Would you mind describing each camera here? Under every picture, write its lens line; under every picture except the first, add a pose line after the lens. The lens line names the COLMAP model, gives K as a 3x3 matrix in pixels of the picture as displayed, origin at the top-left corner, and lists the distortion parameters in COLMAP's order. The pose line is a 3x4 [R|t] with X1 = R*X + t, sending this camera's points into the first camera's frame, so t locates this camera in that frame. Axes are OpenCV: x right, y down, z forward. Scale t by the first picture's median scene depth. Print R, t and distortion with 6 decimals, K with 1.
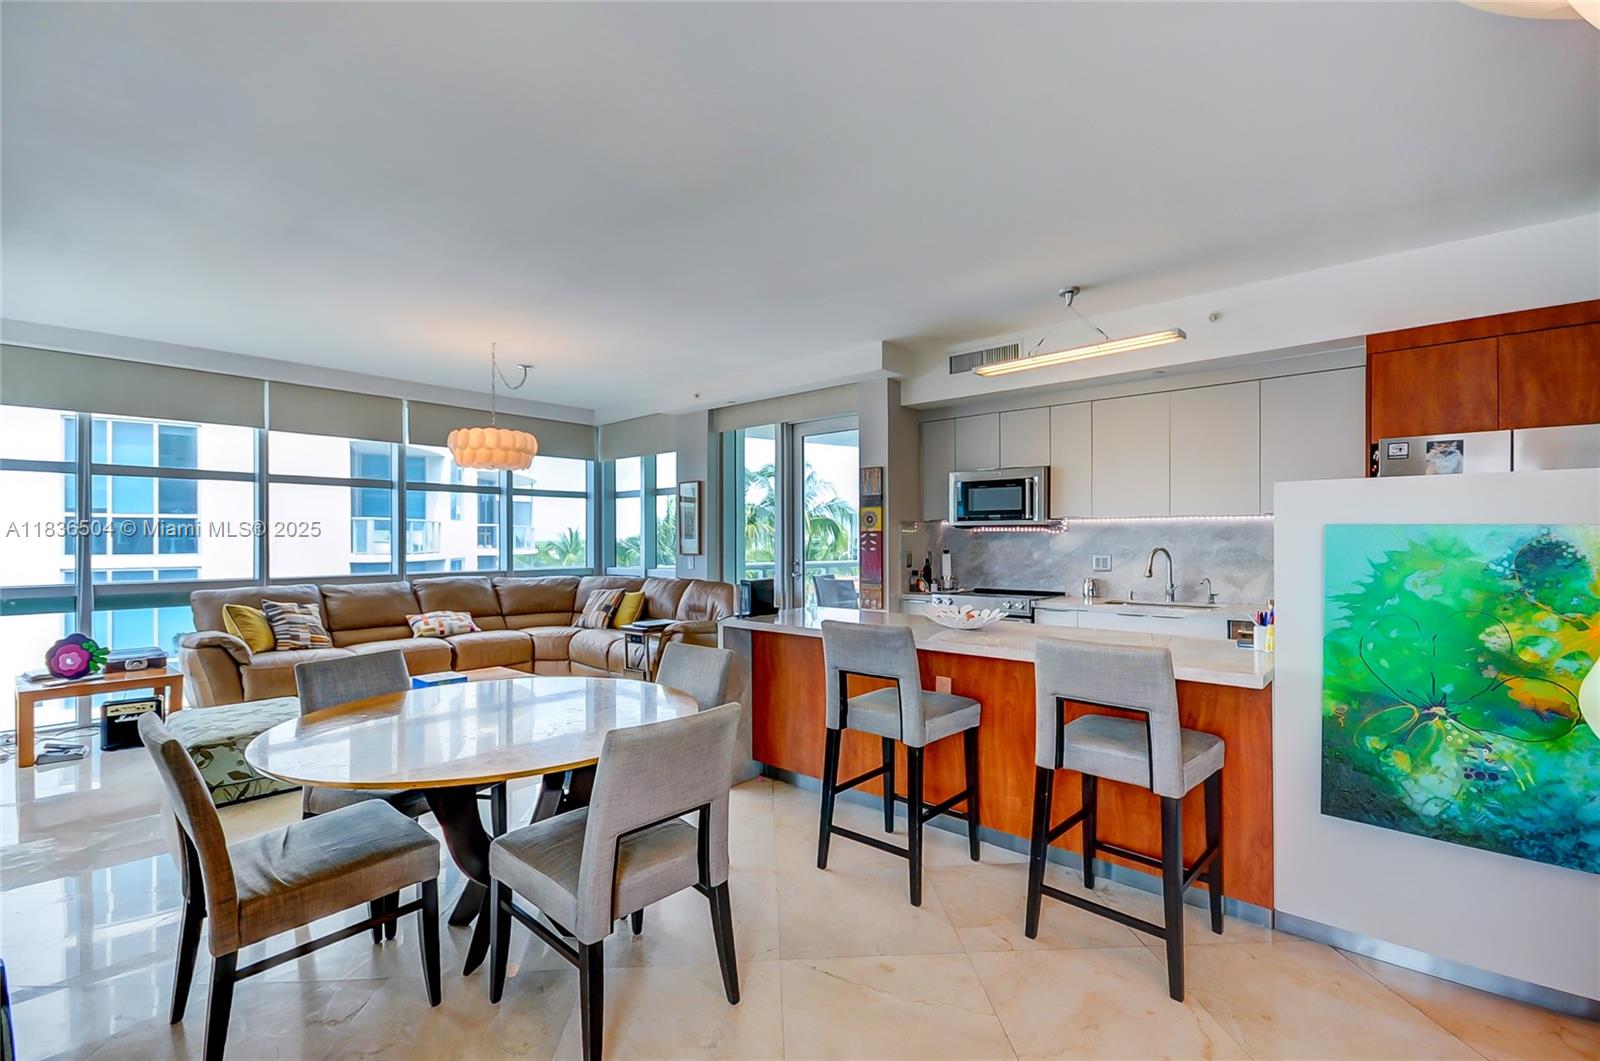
lens RADIAL K [[708.1, 0, 803.8], [0, 708.1, 538.3], [0, 0, 1]] dist [0.009175, -0.002434]
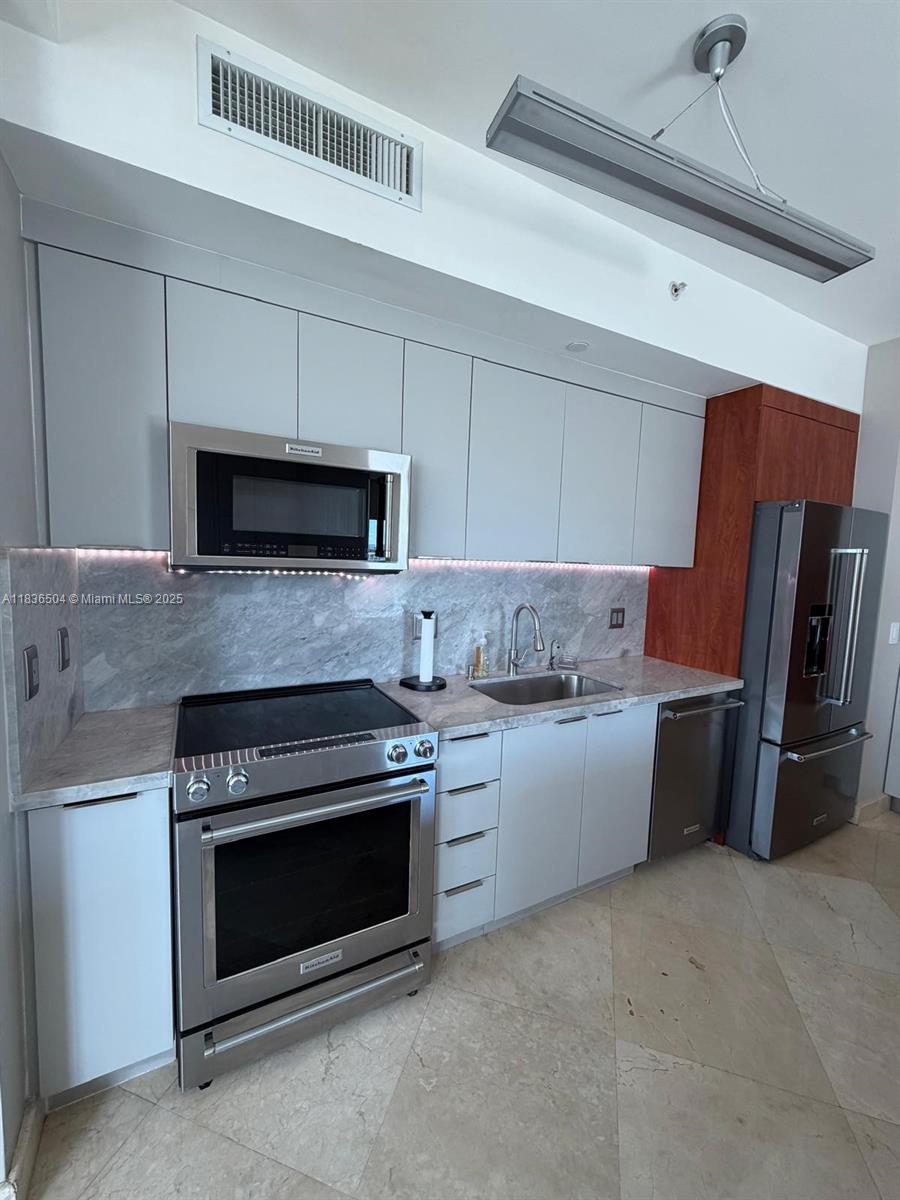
lens RADIAL K [[477.8, 0, 459.4], [0, 477.8, 601.0], [0, 0, 1]] dist [0.001857, 0.000732]
pose [[0.352776, -0.064501, 0.933482, 0.018996], [-0.029251, 0.996374, 0.079901, -0.023628], [-0.935250, -0.055492, 0.349610, 0.774394]]
